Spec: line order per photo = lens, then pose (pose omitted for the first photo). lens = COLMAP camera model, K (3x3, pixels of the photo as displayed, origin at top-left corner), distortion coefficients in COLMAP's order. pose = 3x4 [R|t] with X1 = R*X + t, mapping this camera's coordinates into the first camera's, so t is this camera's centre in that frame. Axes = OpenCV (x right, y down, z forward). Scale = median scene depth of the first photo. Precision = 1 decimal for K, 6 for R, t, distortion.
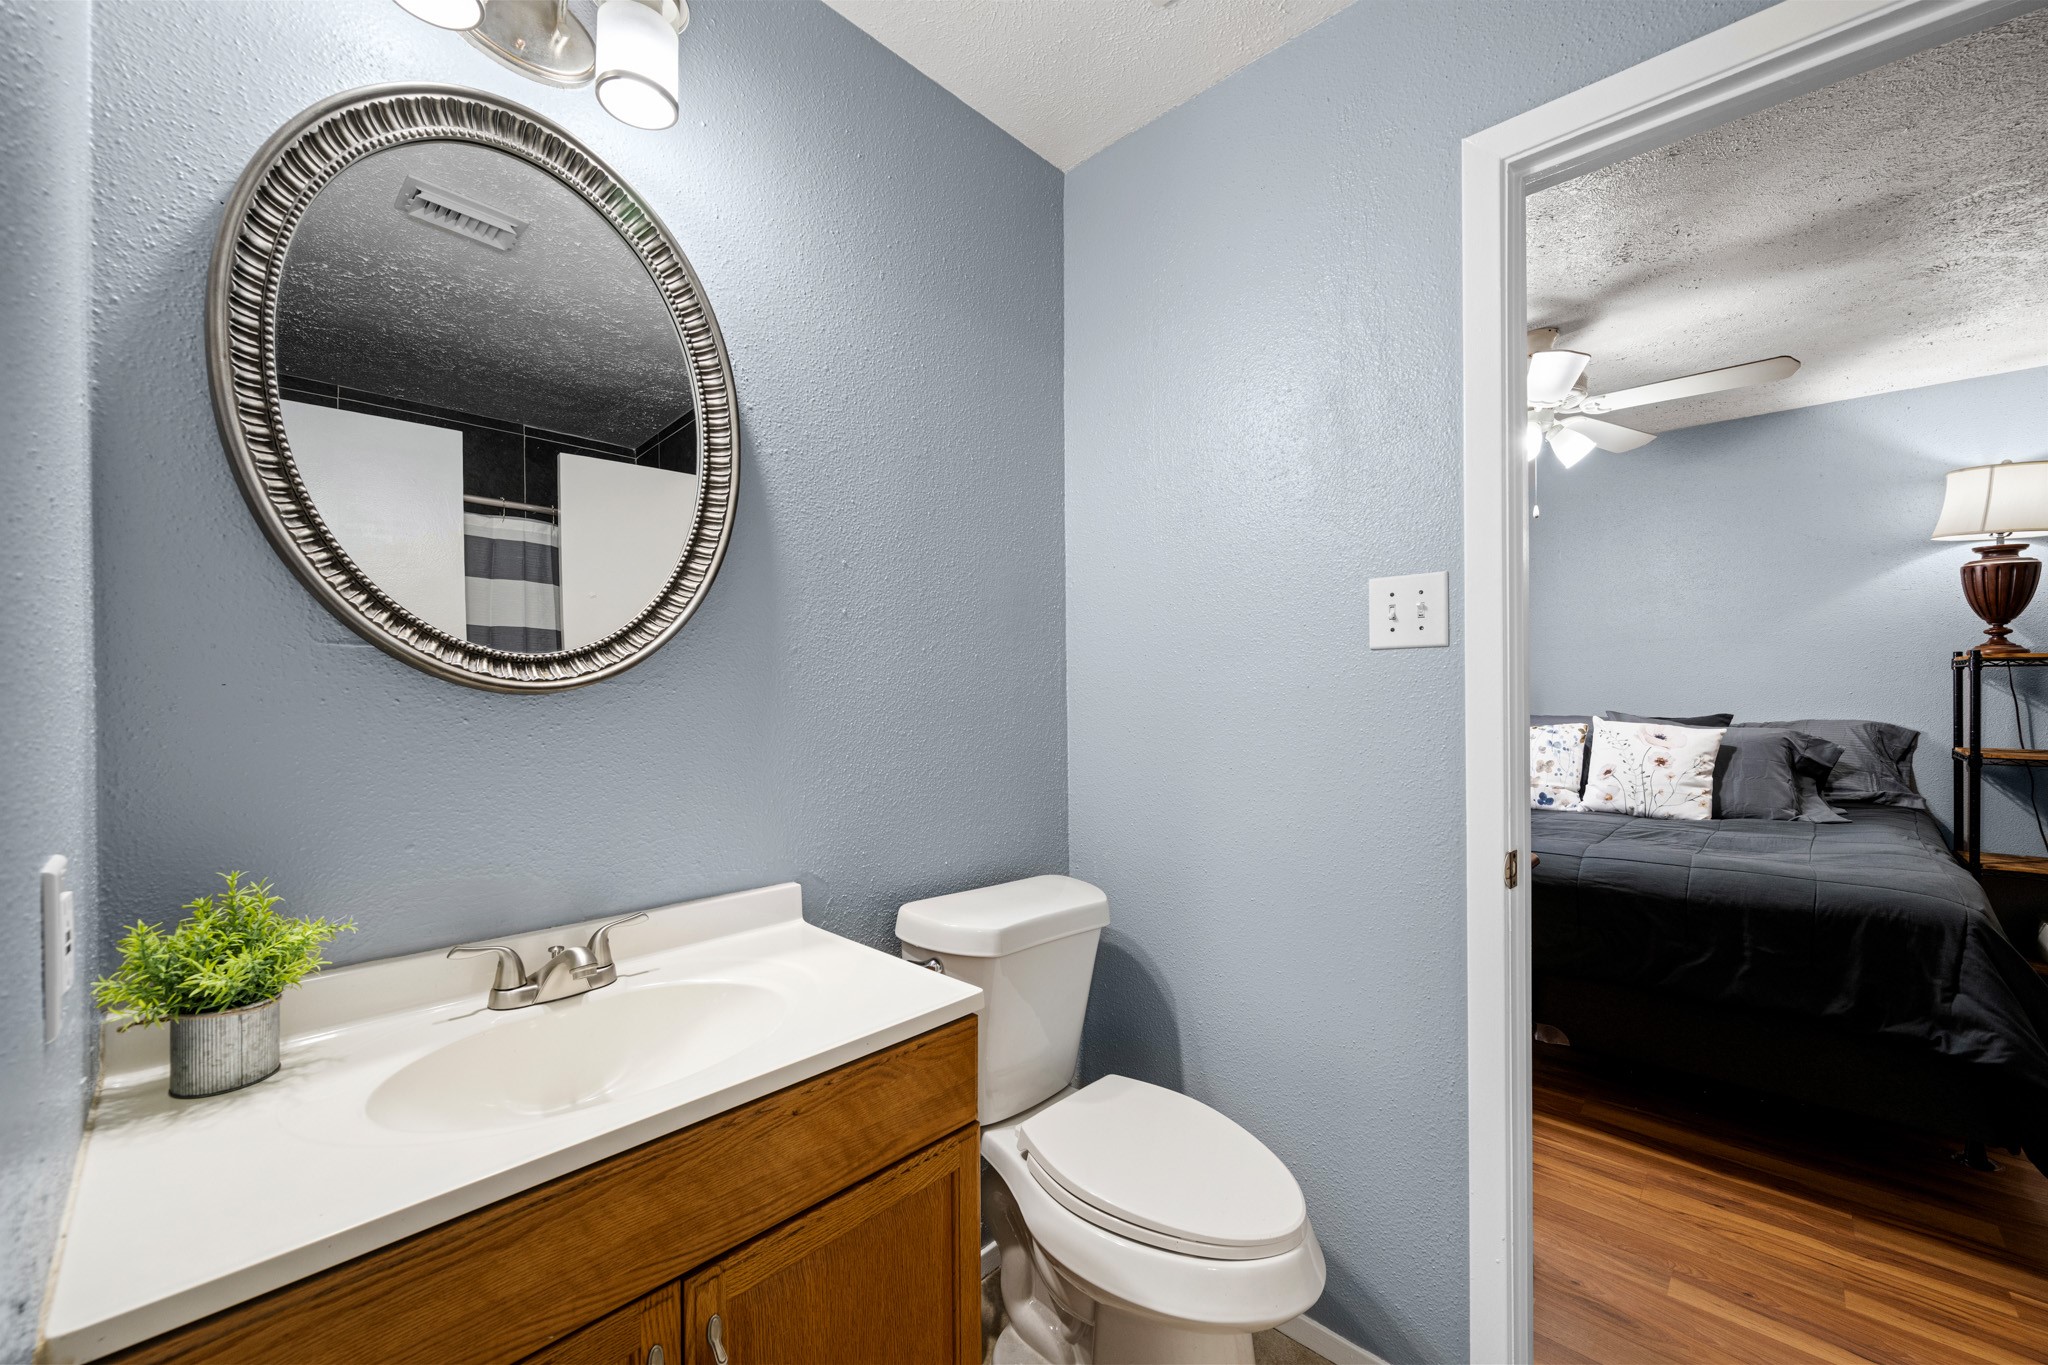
lens RADIAL K [[807.7, 0, 1025.9], [0, 807.7, 686.0], [0, 0, 1]] dist [-0.001718, -0.000014]
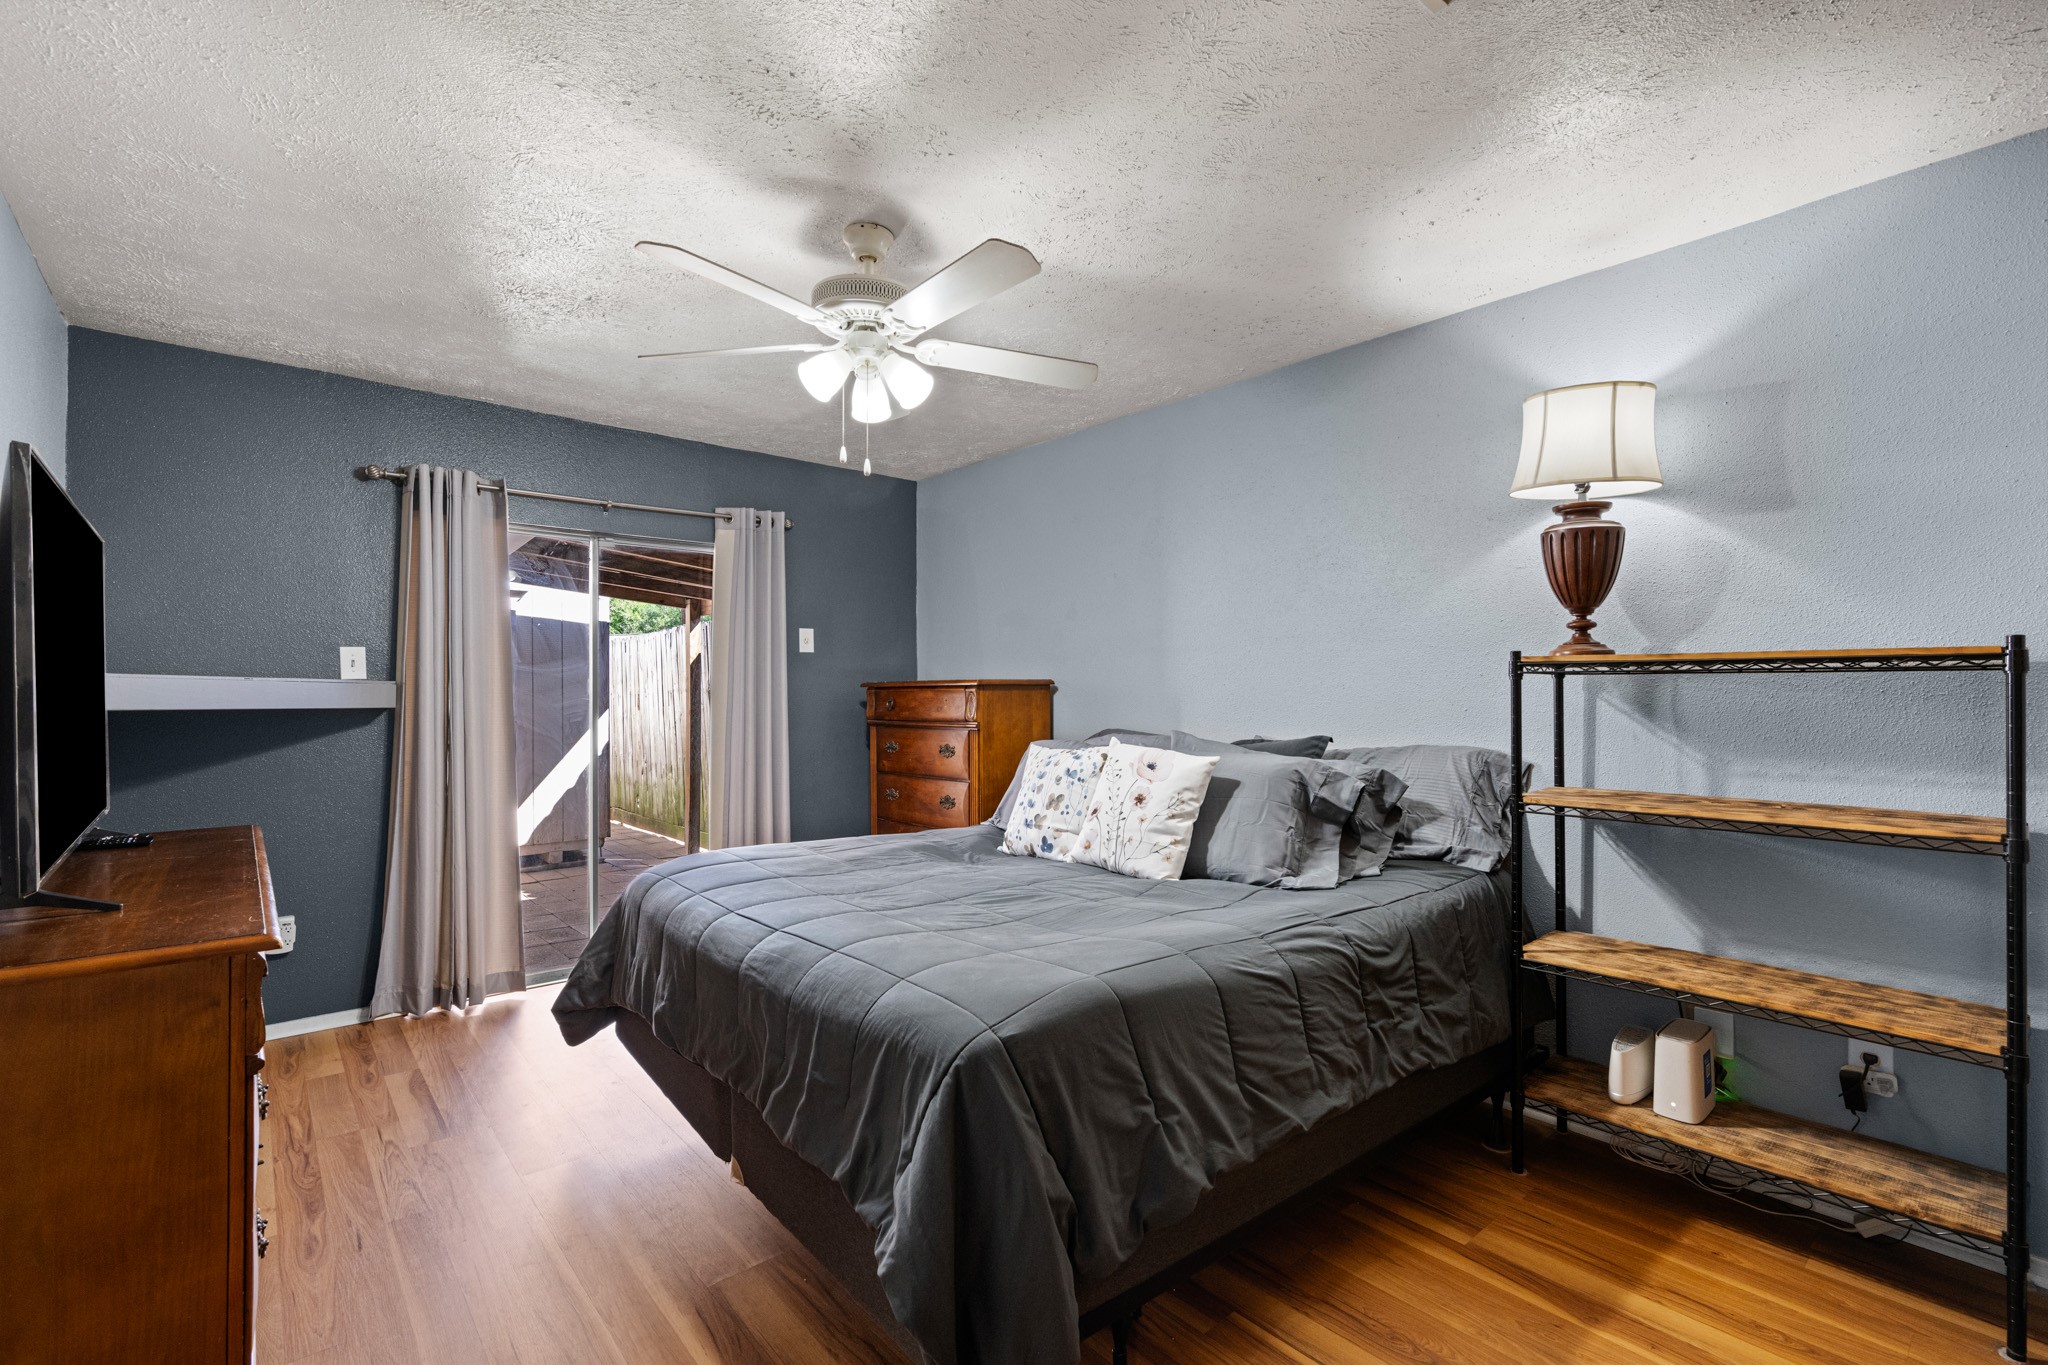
lens RADIAL K [[916.8, 0, 1025.7], [0, 916.8, 687.1], [0, 0, 1]] dist [-0.001638, -0.000086]
pose [[0.996178, 0.006282, -0.087121, 0.769305], [-0.006763, 0.999963, -0.005230, -0.004940], [0.087085, 0.005799, 0.996184, 0.147466]]
